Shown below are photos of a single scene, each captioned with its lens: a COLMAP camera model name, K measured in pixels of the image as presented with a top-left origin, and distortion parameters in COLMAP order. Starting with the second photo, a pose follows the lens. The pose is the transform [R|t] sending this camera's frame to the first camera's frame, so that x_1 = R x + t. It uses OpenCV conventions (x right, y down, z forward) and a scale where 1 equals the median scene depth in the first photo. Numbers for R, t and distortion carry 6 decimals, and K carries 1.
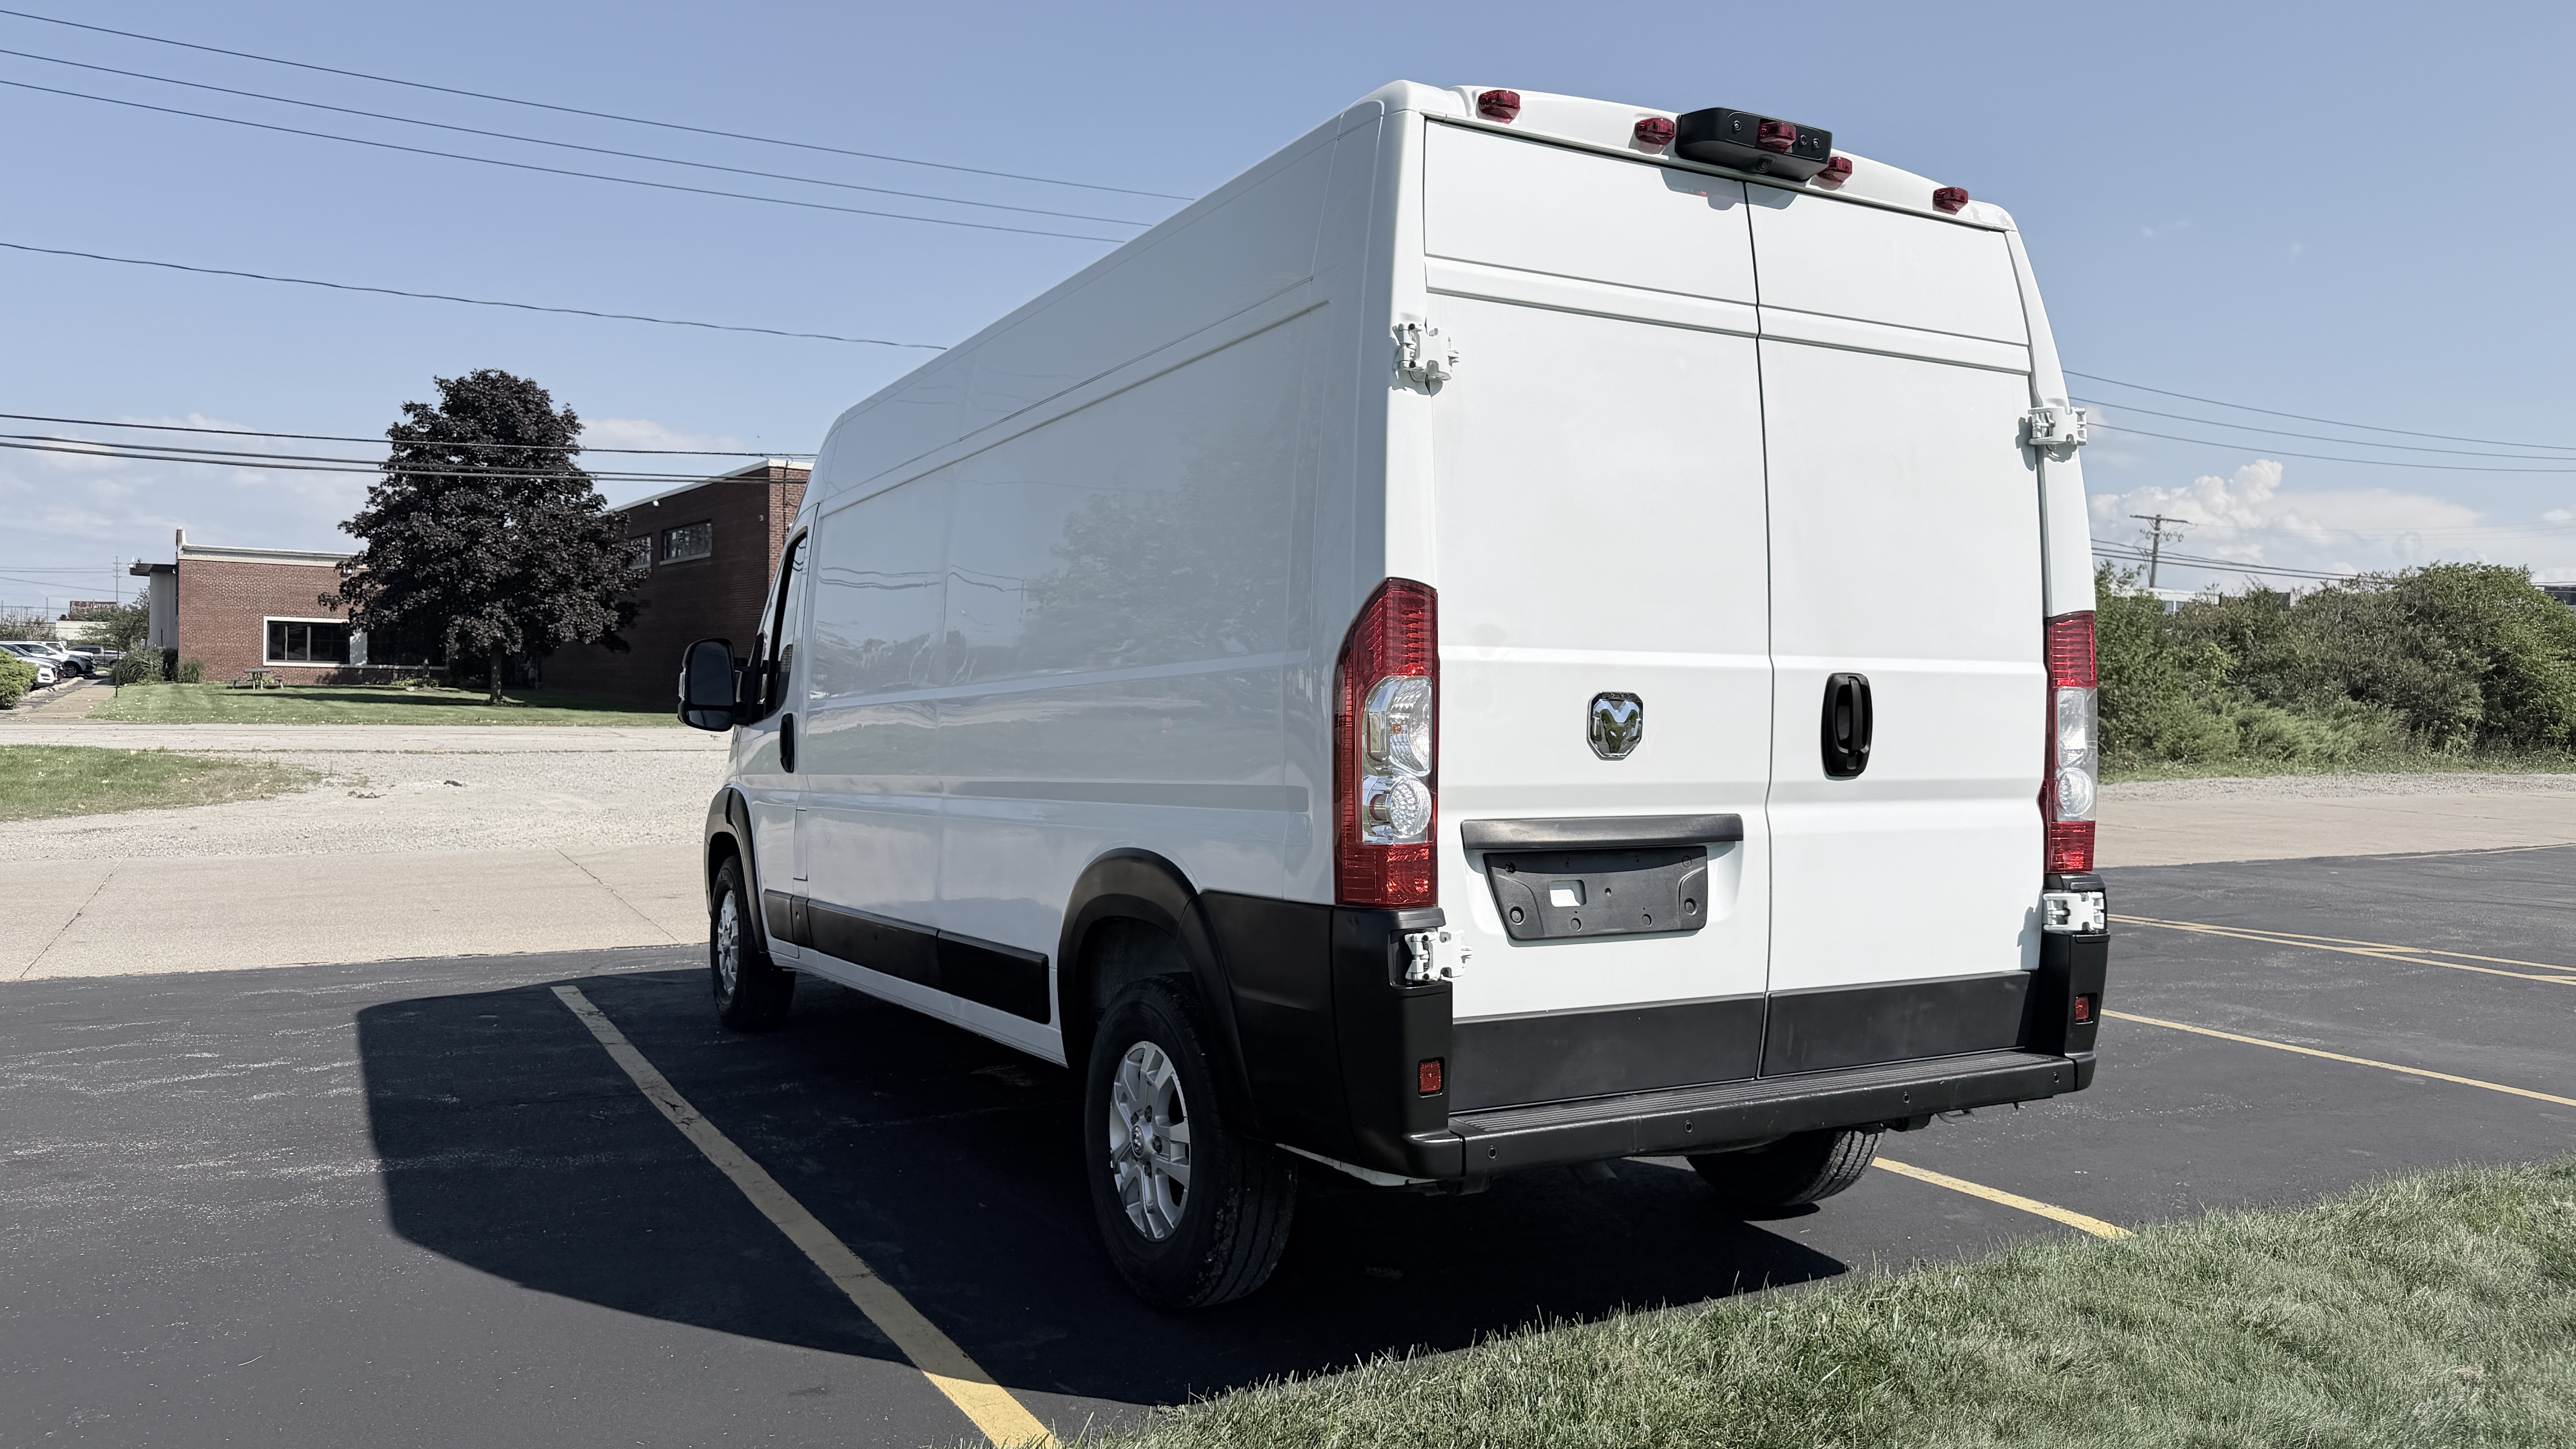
lens RADIAL K [[1839.6, 0, 1274.6], [0, 1839.6, 733.9], [0, 0, 1]] dist [0.075950, -0.107411]
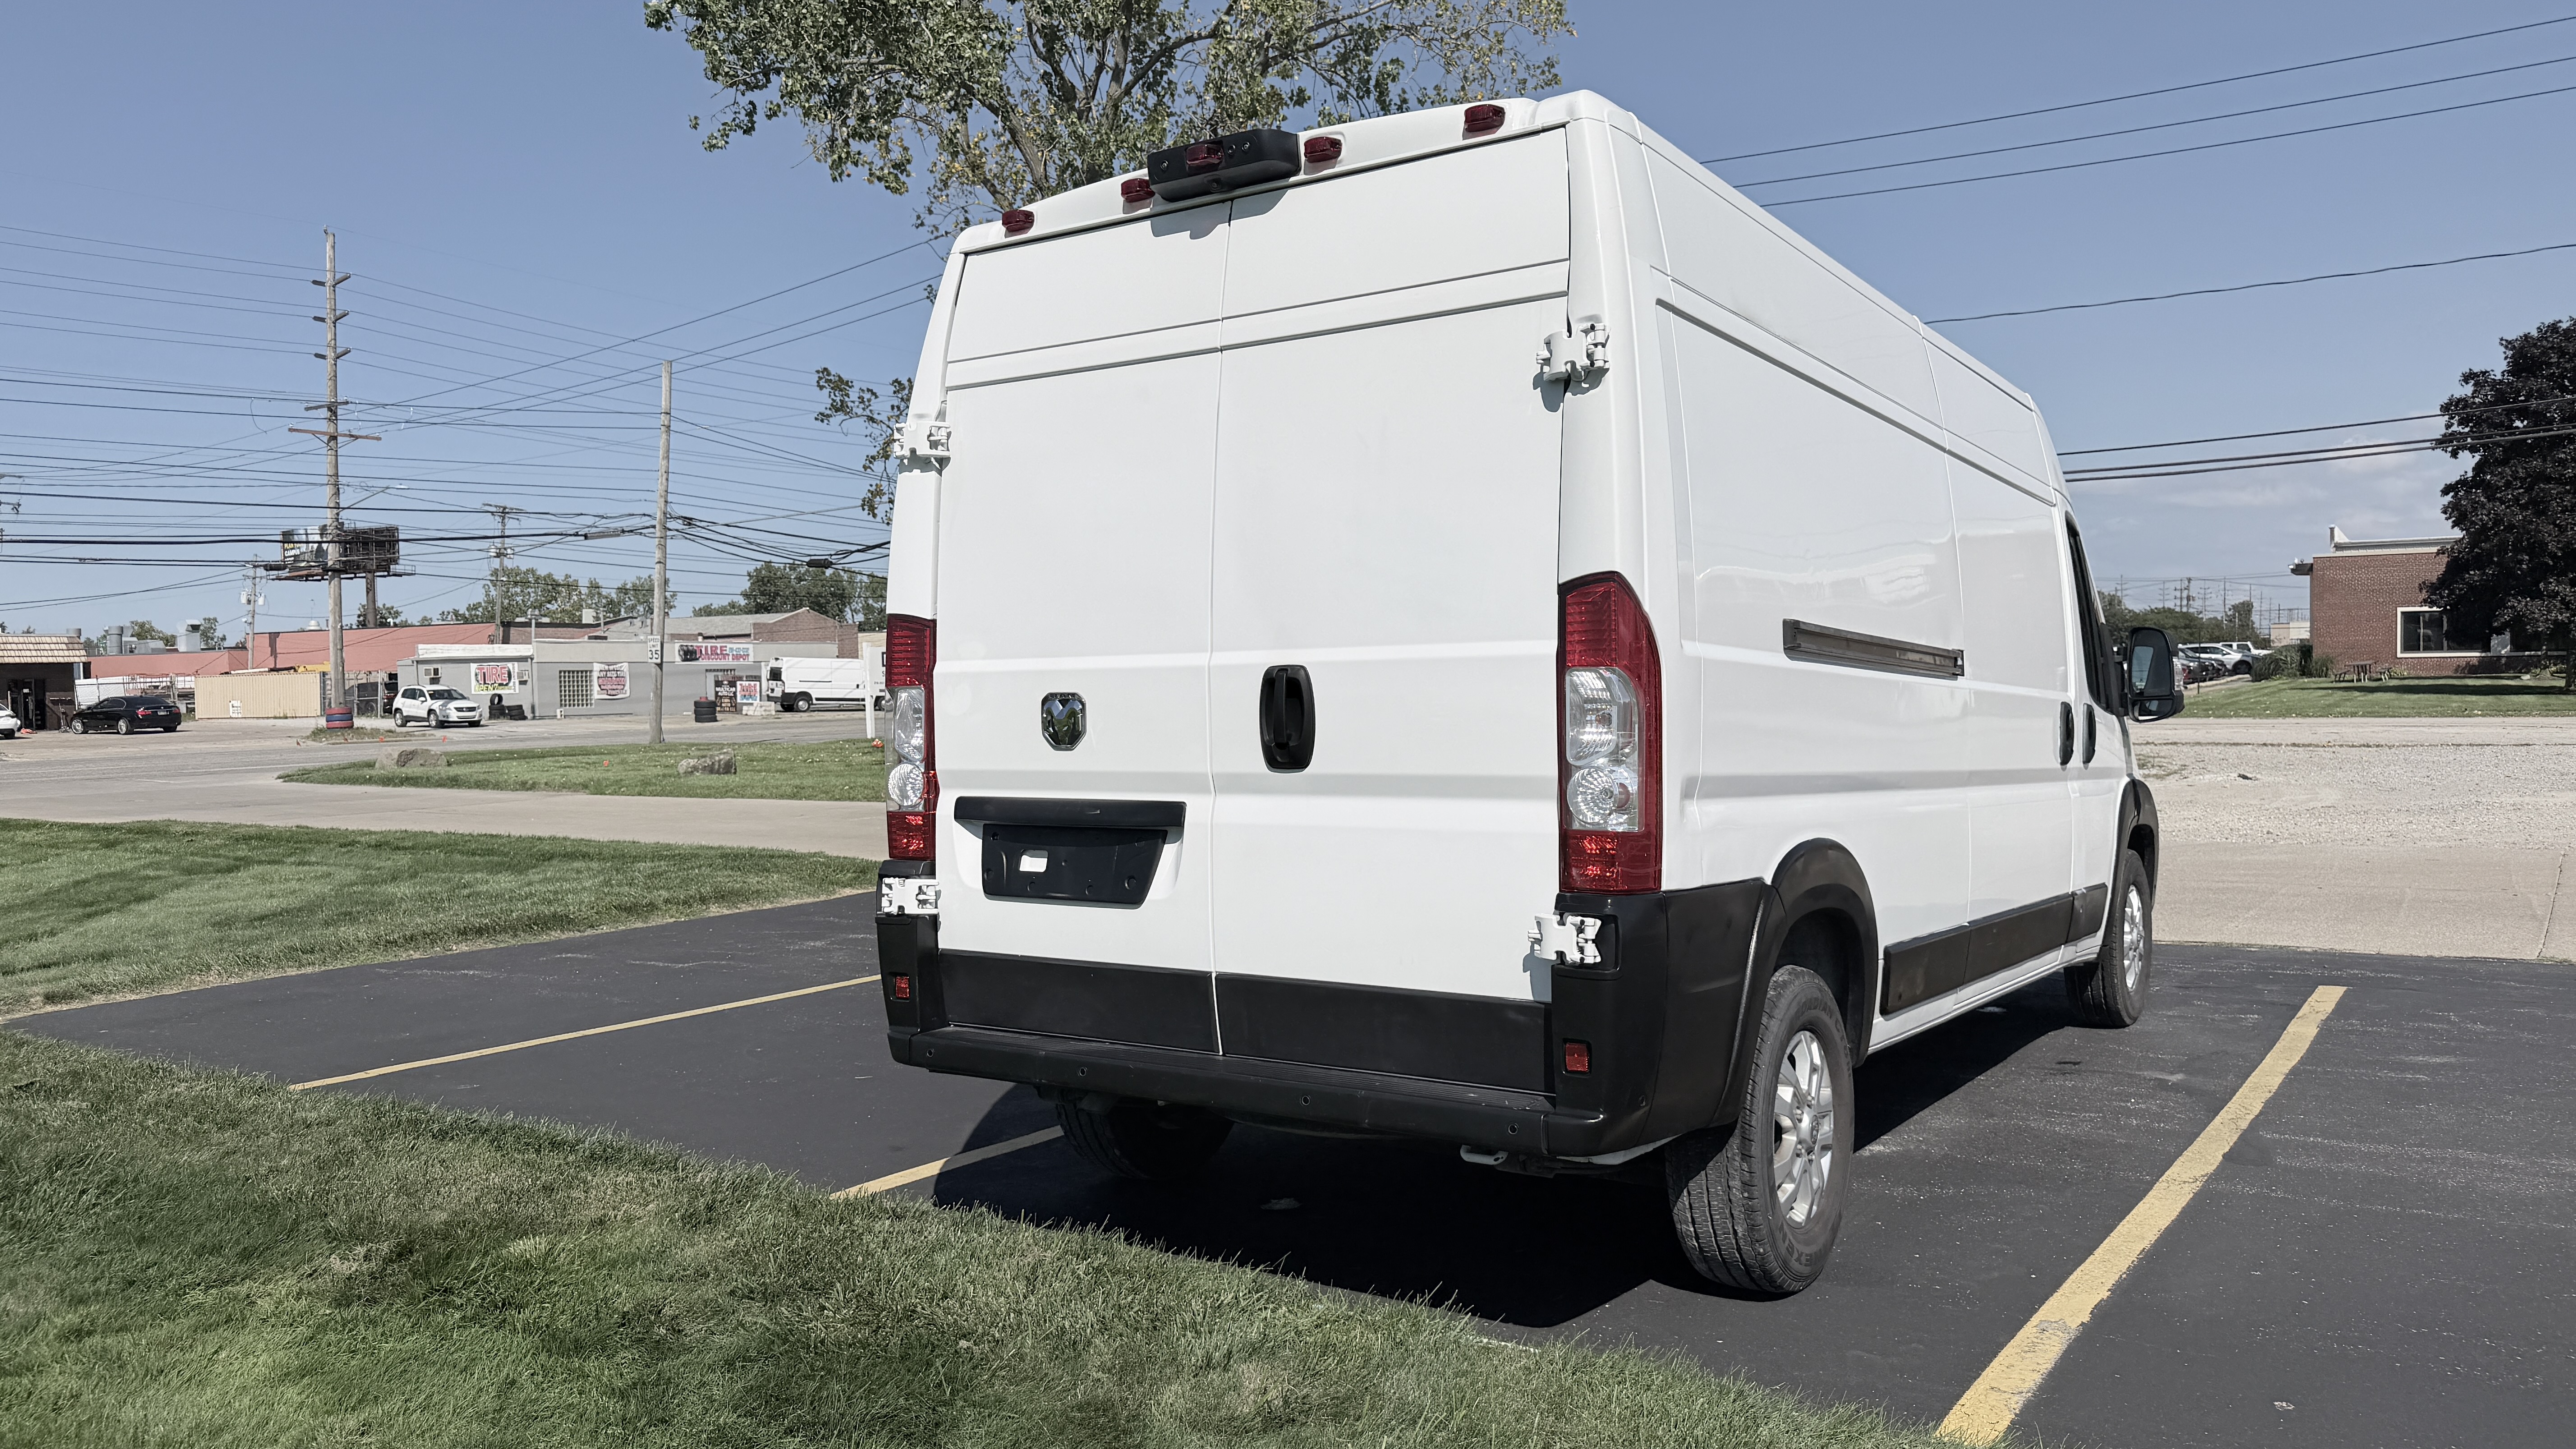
lens RADIAL K [[1839.6, 0, 1280.8], [0, 1839.6, 742.1], [0, 0, 1]] dist [0.075950, -0.107411]
pose [[0.421584, 0.002103, -0.906787, 1.119730], [0.005280, 0.999975, 0.004774, 0.003397], [0.906774, -0.006800, 0.421563, 0.538402]]
